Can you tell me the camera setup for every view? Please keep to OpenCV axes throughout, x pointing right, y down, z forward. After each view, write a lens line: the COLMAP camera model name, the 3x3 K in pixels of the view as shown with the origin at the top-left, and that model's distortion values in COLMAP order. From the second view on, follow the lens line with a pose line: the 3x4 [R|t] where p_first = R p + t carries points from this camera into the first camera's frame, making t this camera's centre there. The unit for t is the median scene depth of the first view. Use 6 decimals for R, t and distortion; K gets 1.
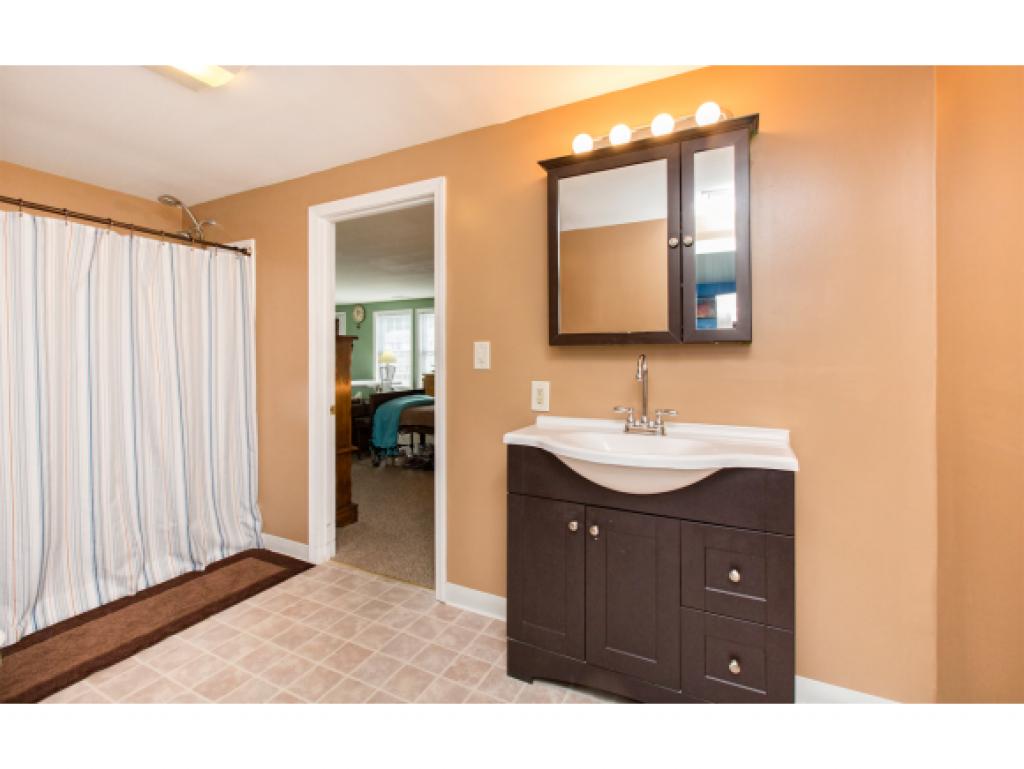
lens RADIAL K [[471.5, 0, 516.4], [0, 471.5, 357.4], [0, 0, 1]] dist [-0.000509, -0.000159]
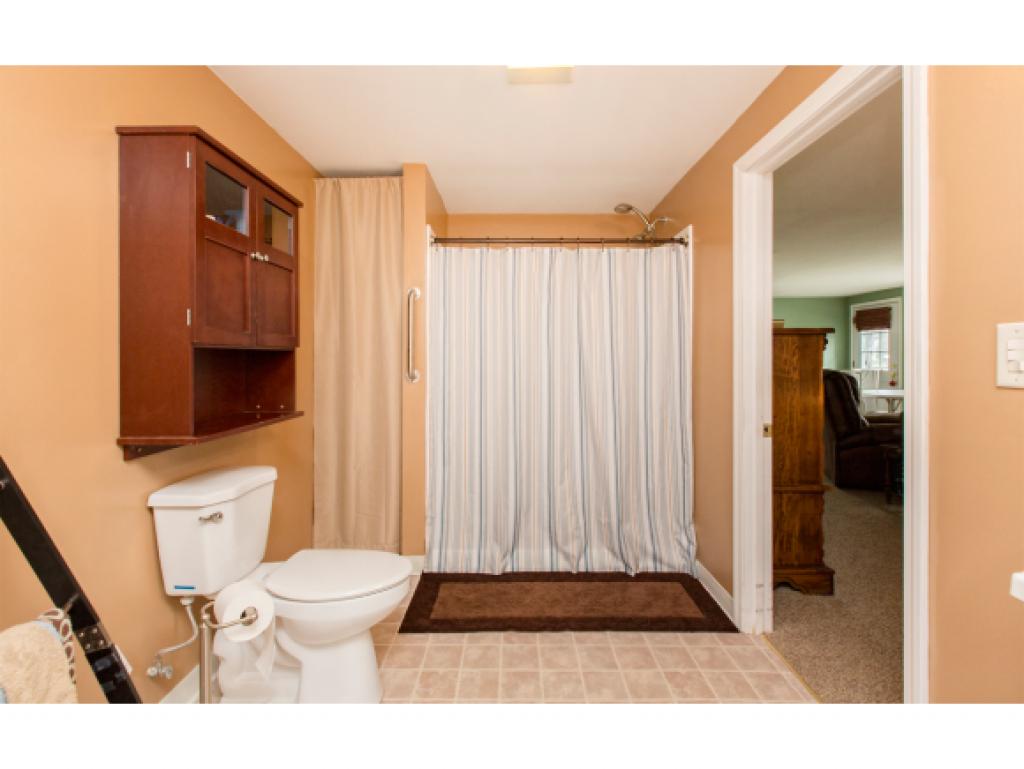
lens RADIAL K [[466.2, 0, 491.8], [0, 466.2, 359.3], [0, 0, 1]] dist [0.000616, 0.000526]
pose [[0.432088, 0.003251, -0.901826, 0.084179], [0.000176, 0.999993, 0.003689, -0.001991], [0.901832, -0.001752, 0.432084, 0.334521]]
